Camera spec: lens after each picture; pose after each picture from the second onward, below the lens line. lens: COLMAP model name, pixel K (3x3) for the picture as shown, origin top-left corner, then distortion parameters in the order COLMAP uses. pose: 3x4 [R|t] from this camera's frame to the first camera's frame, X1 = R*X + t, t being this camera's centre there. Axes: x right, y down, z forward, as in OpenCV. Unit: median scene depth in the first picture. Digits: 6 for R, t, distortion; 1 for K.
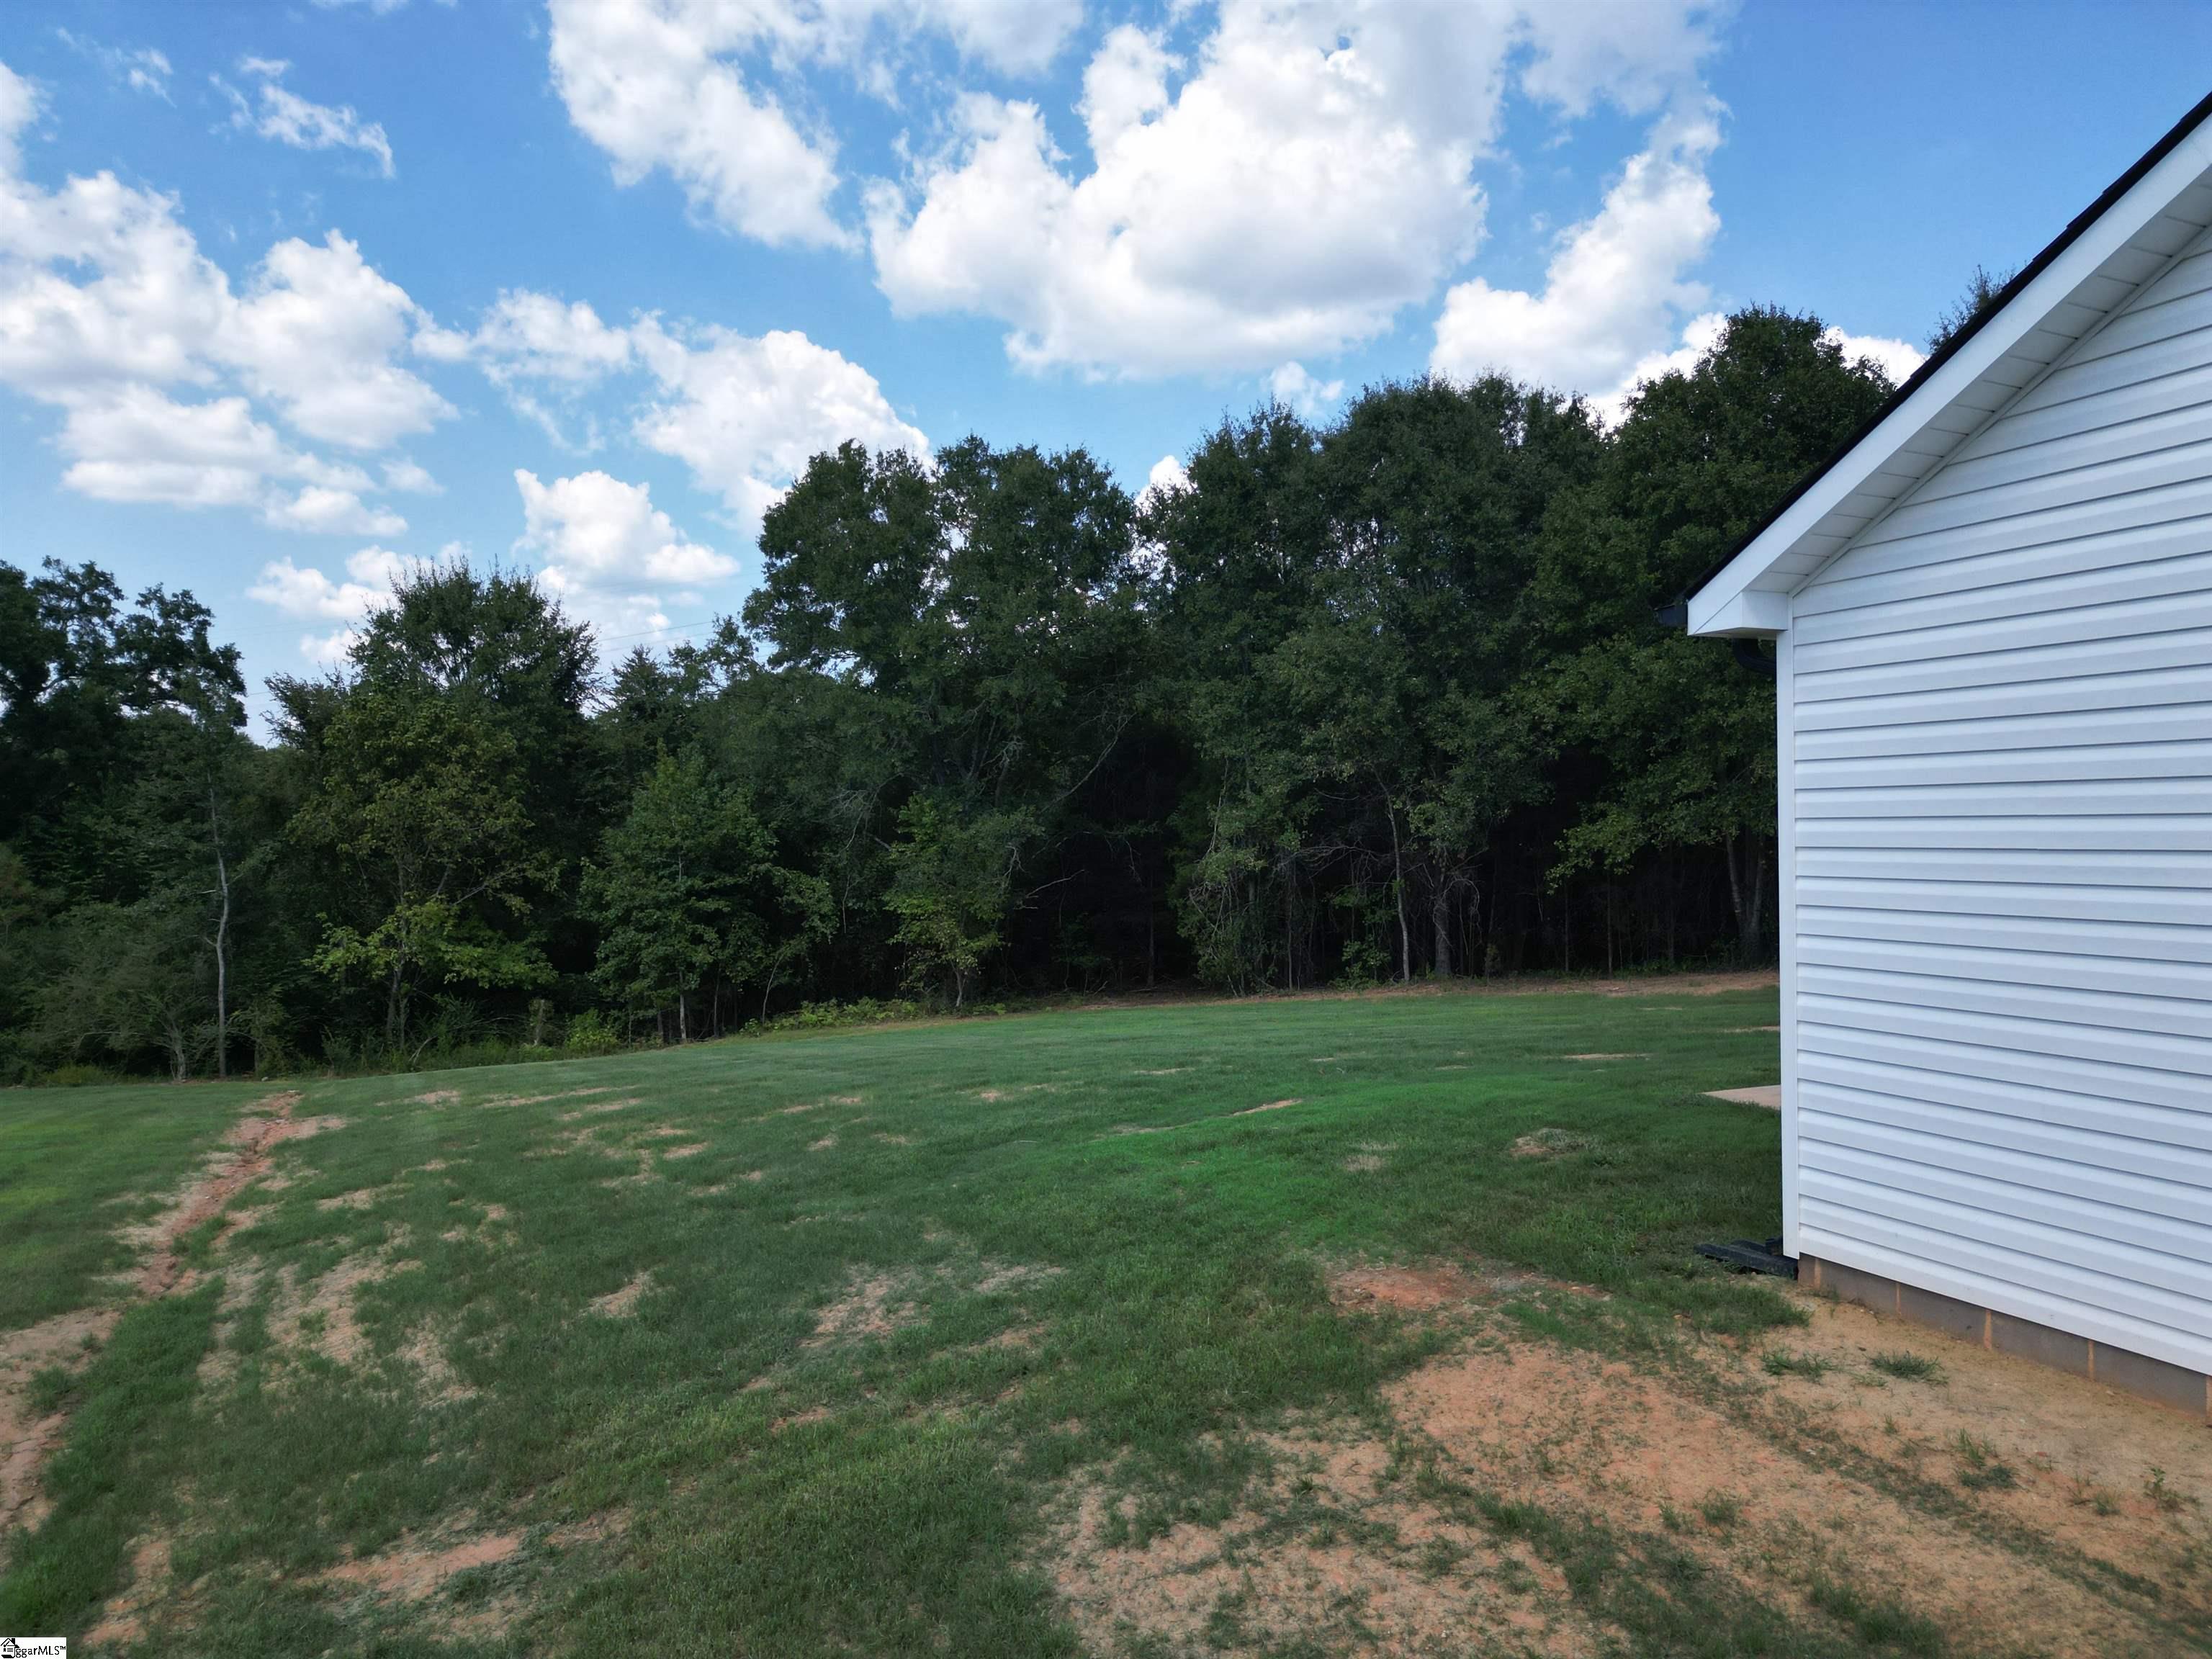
lens RADIAL K [[1553.7, 0, 1106.1], [0, 1553.7, 822.0], [0, 0, 1]] dist [0.070681, -0.063323]
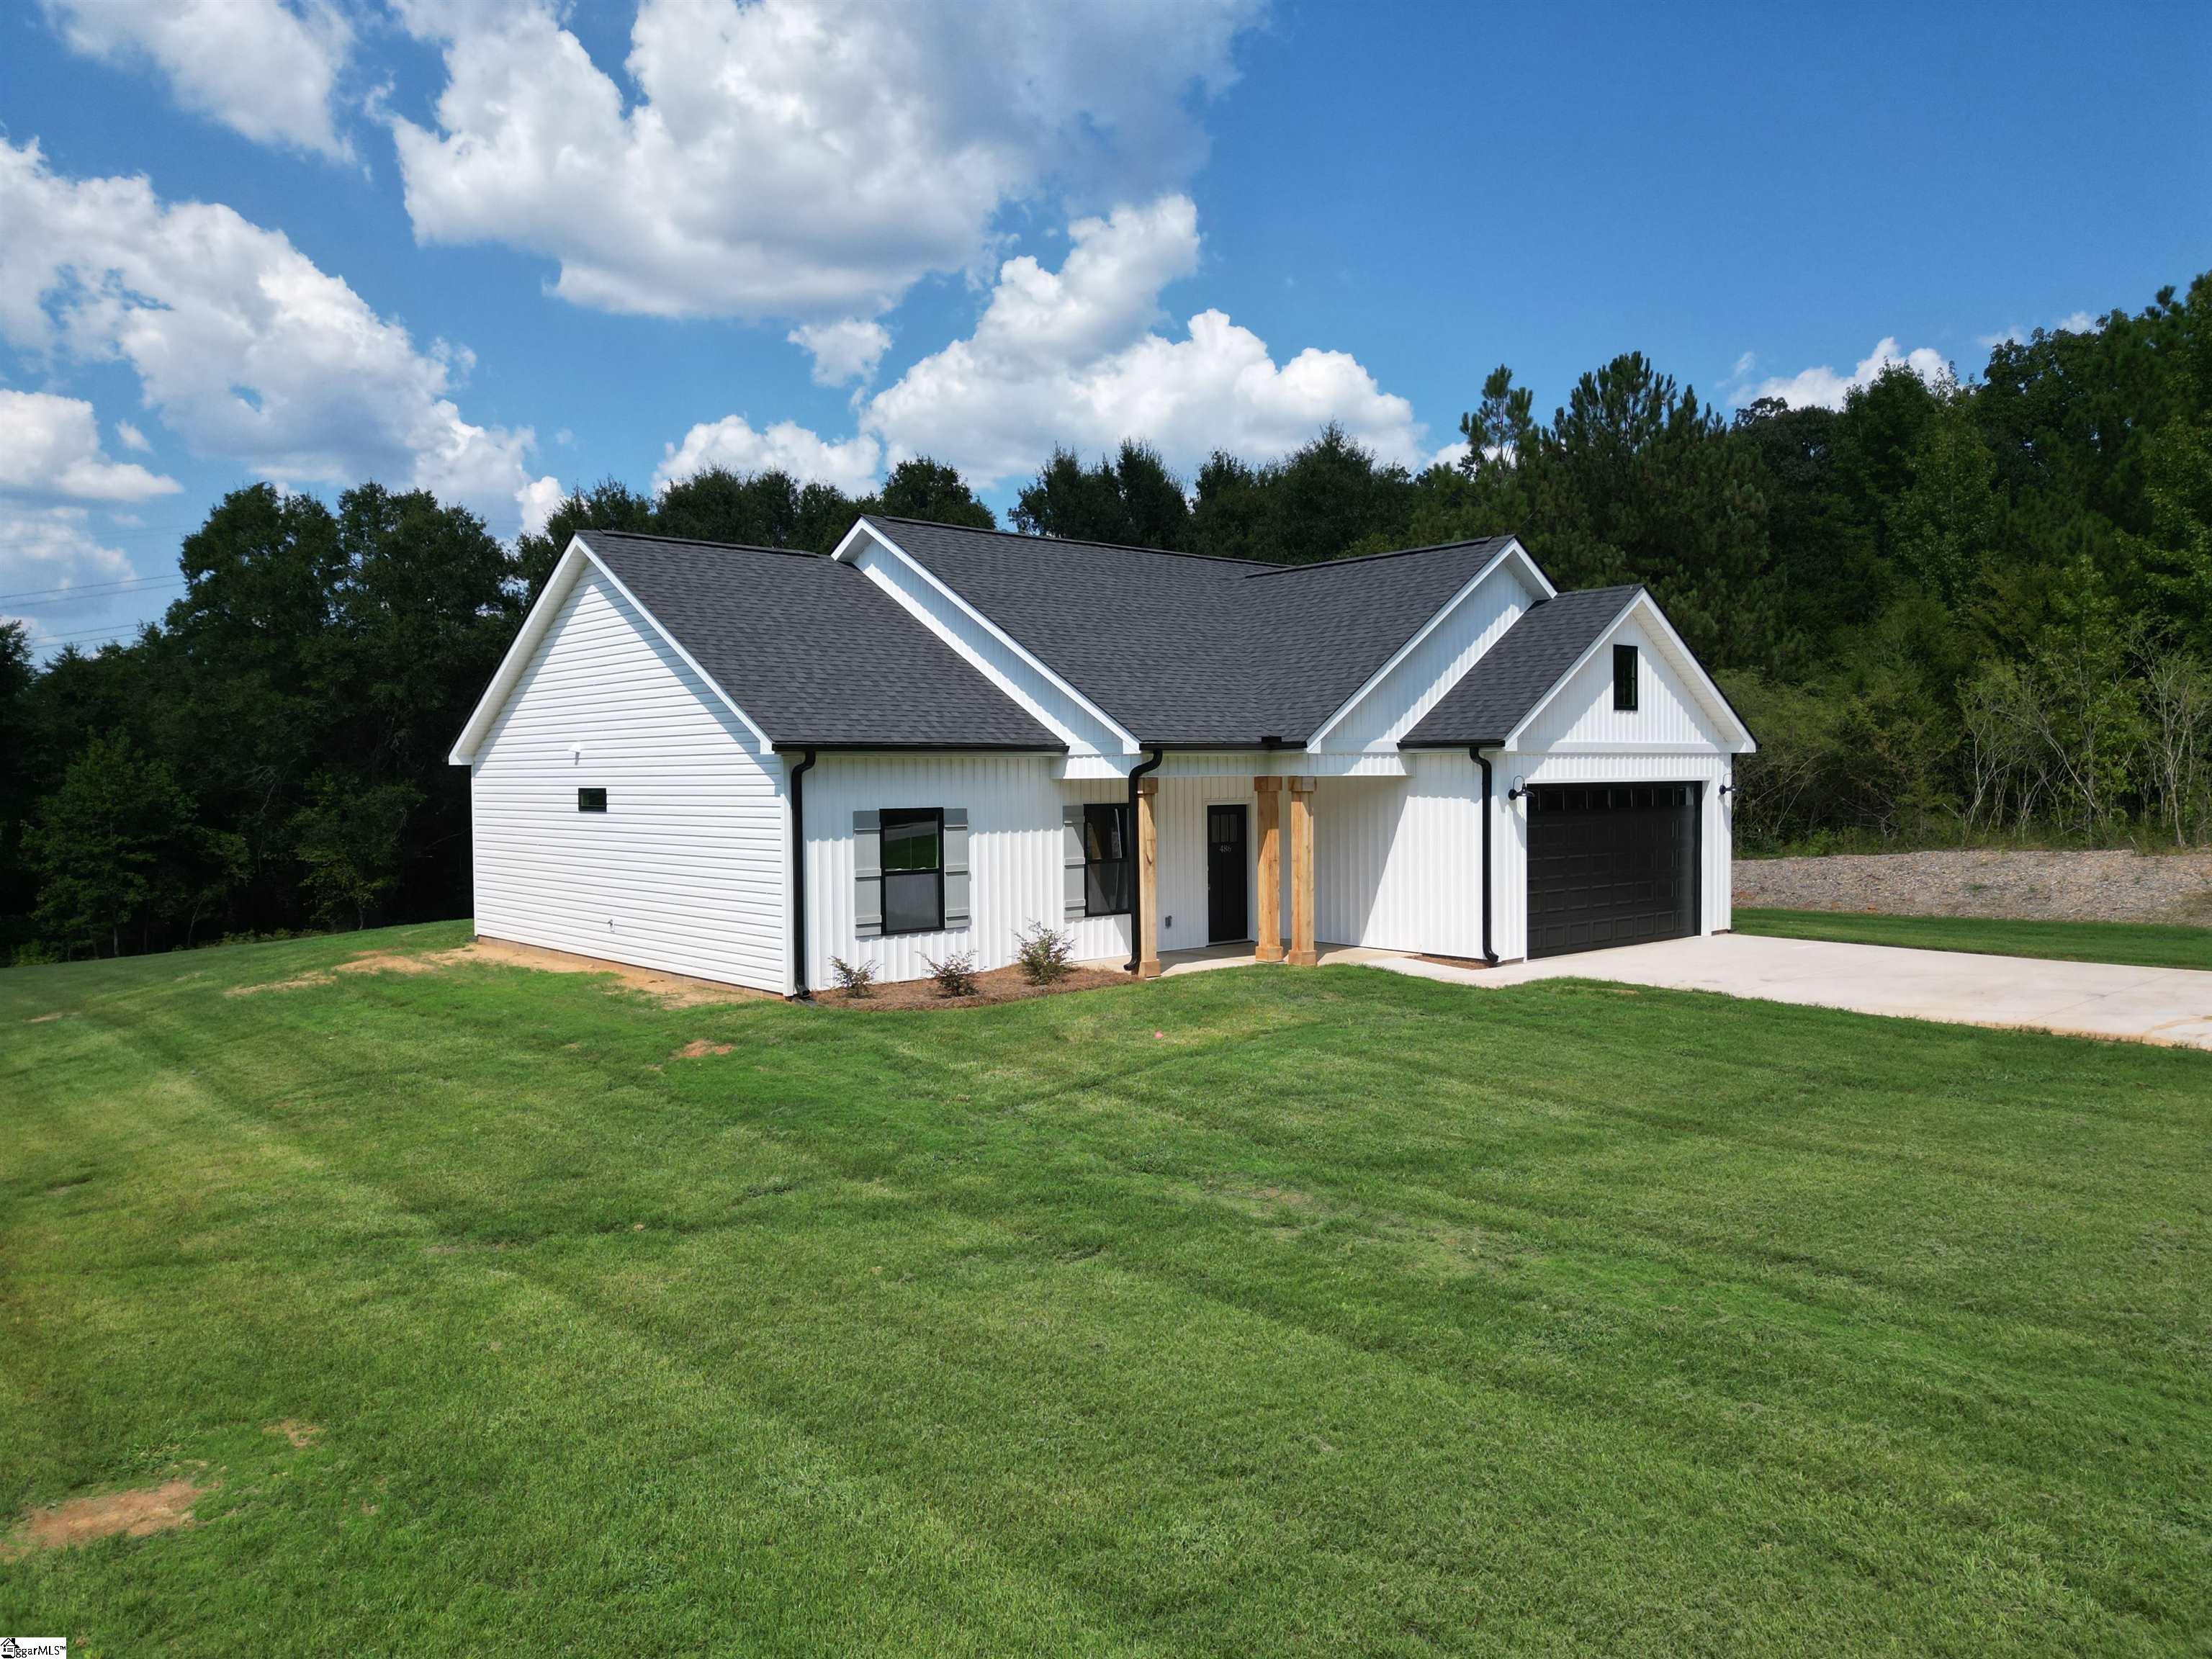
lens RADIAL K [[1614.3, 0, 1155.7], [0, 1614.3, 834.1], [0, 0, 1]] dist [0.068005, -0.077387]
pose [[0.954905, -0.008428, 0.296793, 0.136458], [-0.003200, 0.999247, 0.038671, -0.019033], [-0.296896, -0.037876, 0.954158, -0.500230]]
